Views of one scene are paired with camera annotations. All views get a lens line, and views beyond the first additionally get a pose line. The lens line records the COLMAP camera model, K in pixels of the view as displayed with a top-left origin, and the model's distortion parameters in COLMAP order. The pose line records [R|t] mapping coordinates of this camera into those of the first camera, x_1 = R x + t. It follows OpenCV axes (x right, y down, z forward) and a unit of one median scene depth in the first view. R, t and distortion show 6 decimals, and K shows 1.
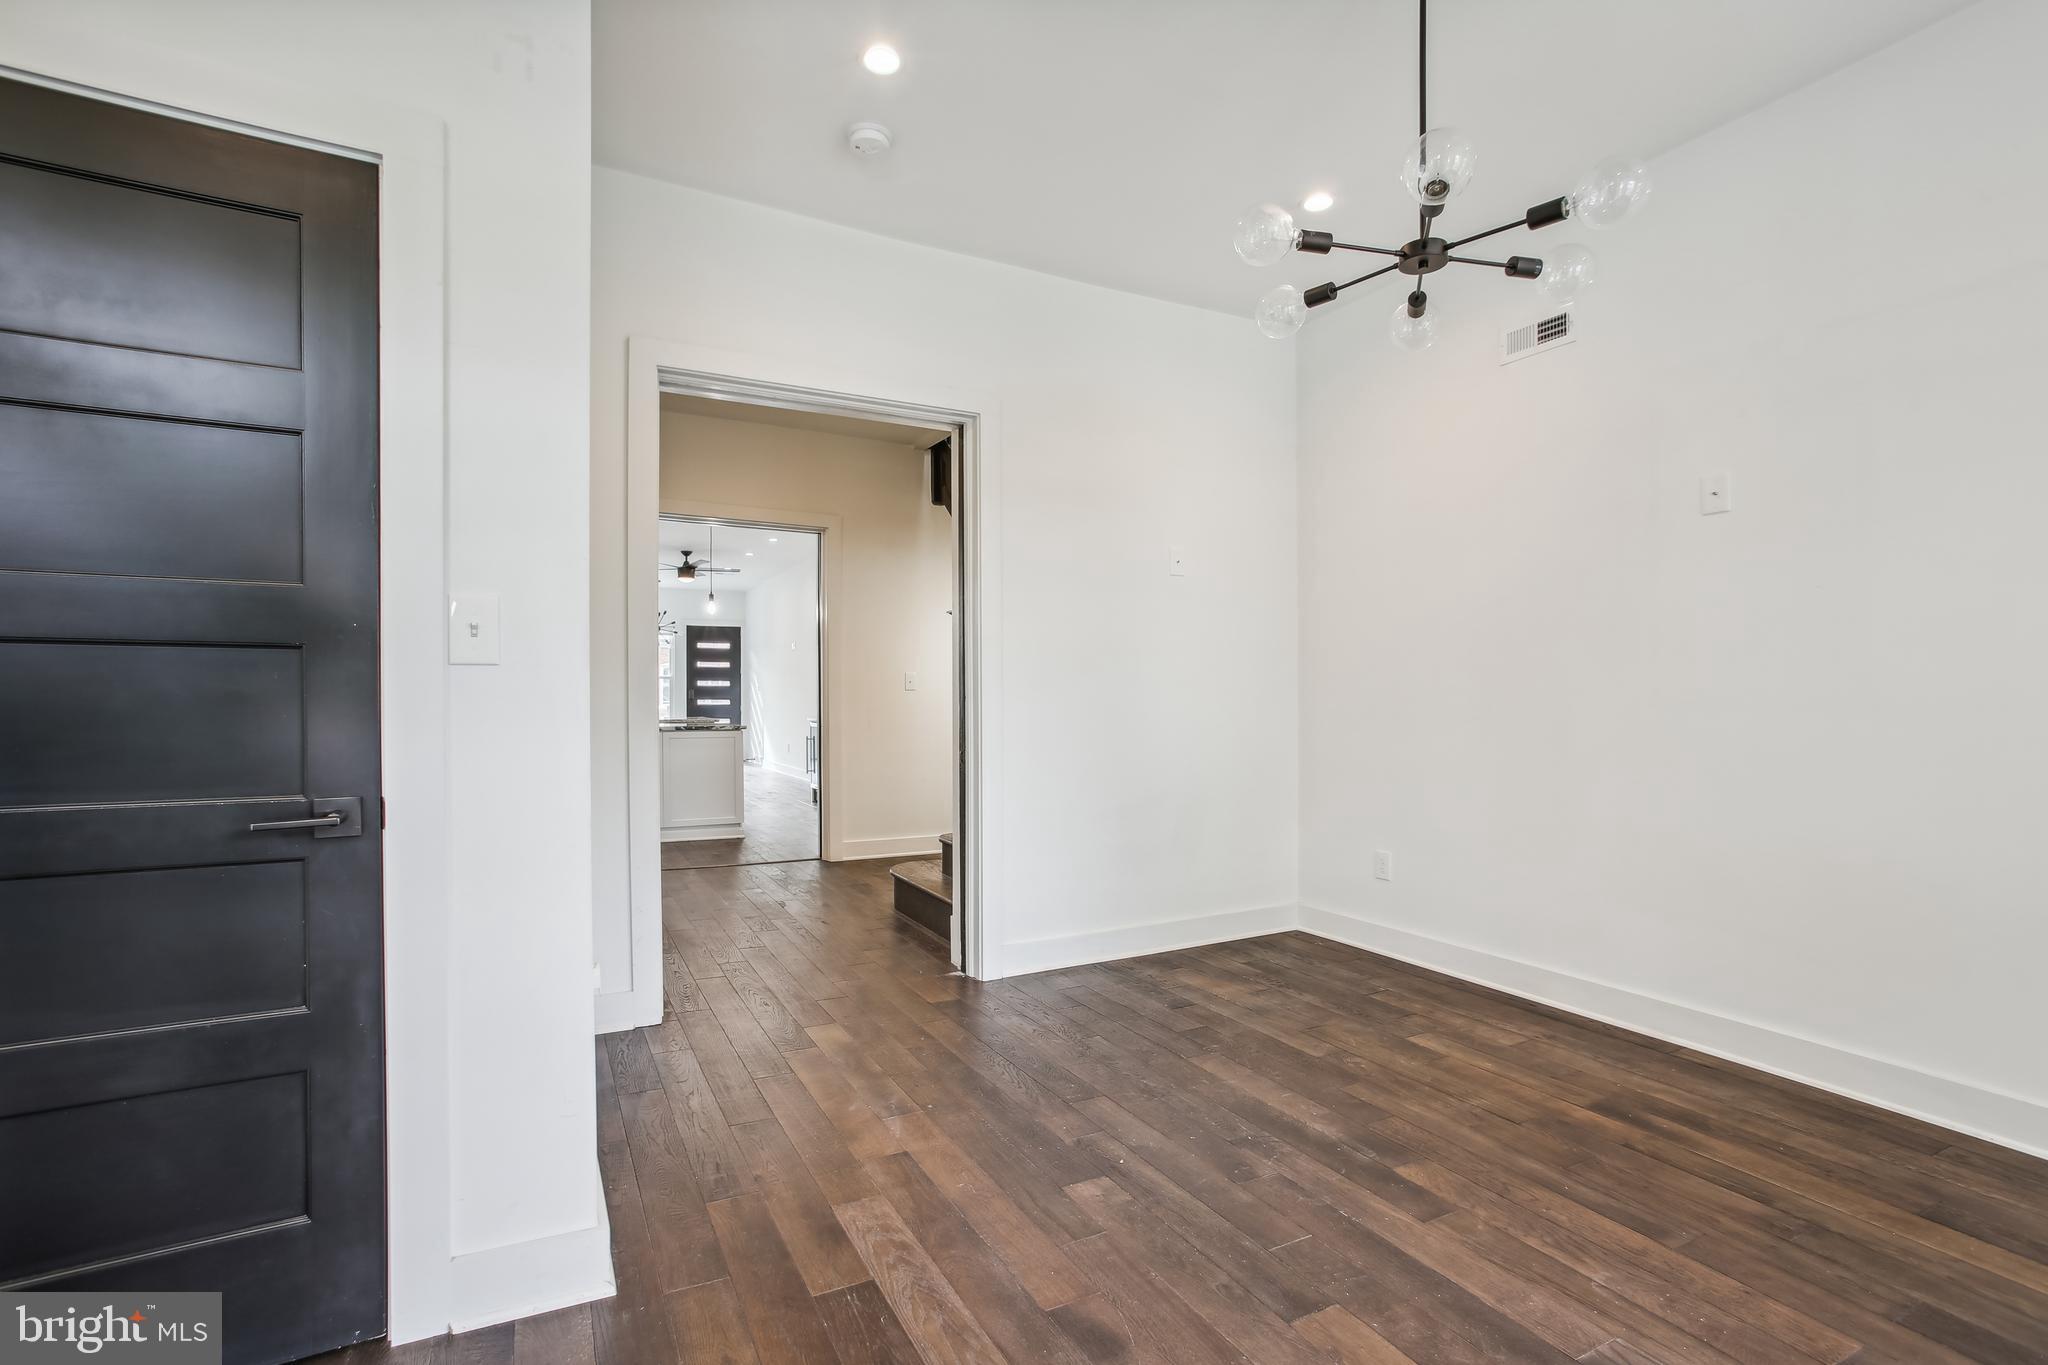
lens RADIAL K [[939.5, 0, 1028.7], [0, 939.5, 690.2], [0, 0, 1]] dist [0.004270, 0.002447]
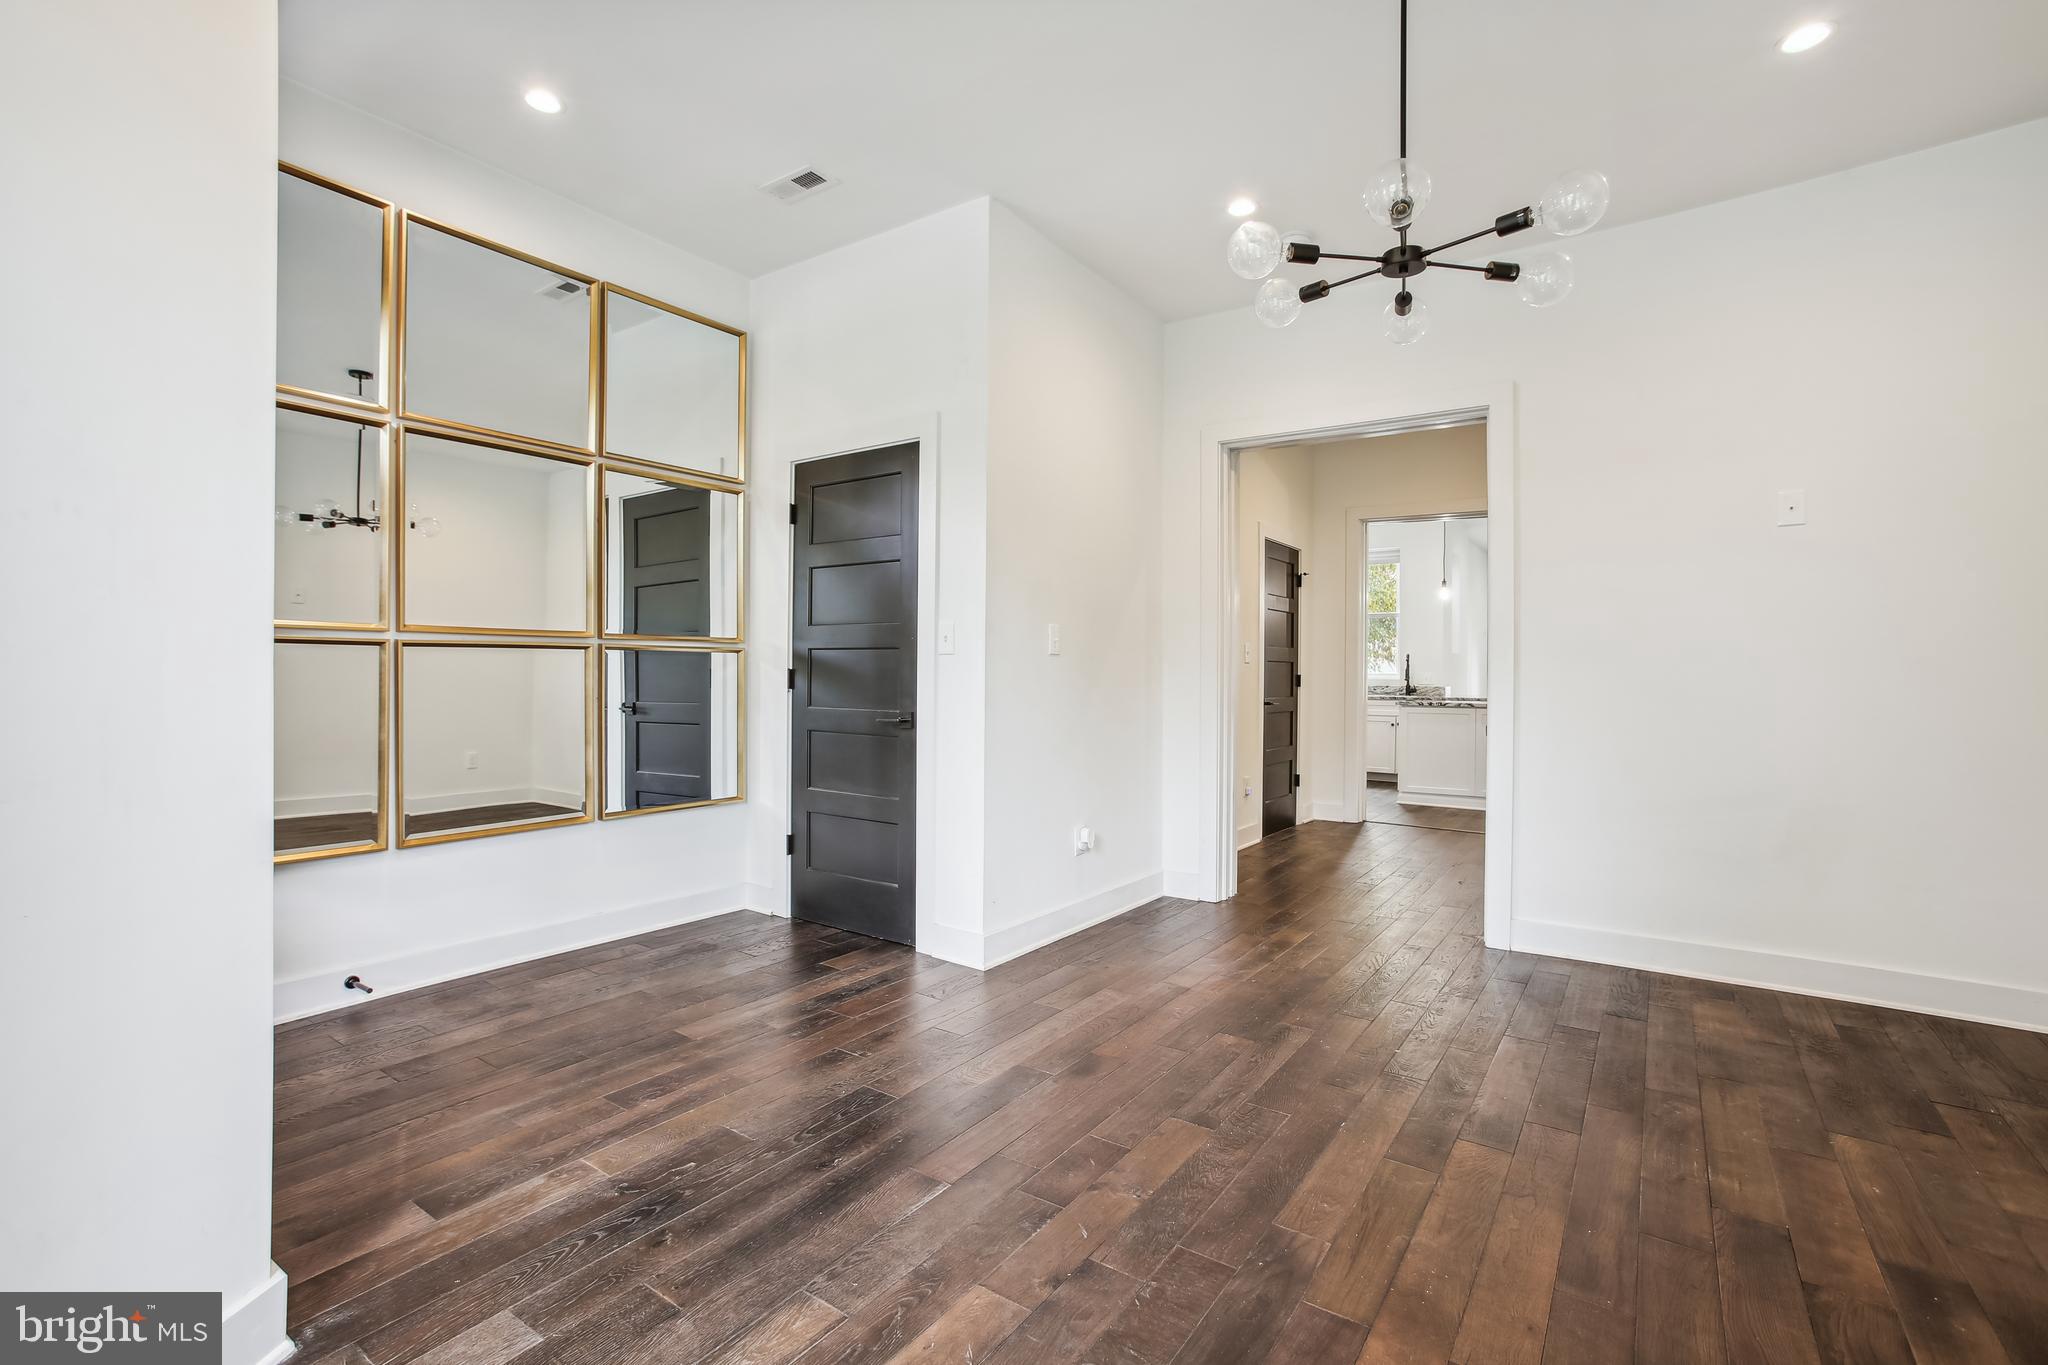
lens RADIAL K [[939.5, 0, 1030.5], [0, 939.5, 672.1], [0, 0, 1]] dist [0.004270, 0.002447]
pose [[0.453967, 0.006705, -0.890993, 0.864154], [0.001447, 0.999965, 0.008262, -0.002377], [0.891018, -0.005040, 0.453941, 0.106336]]
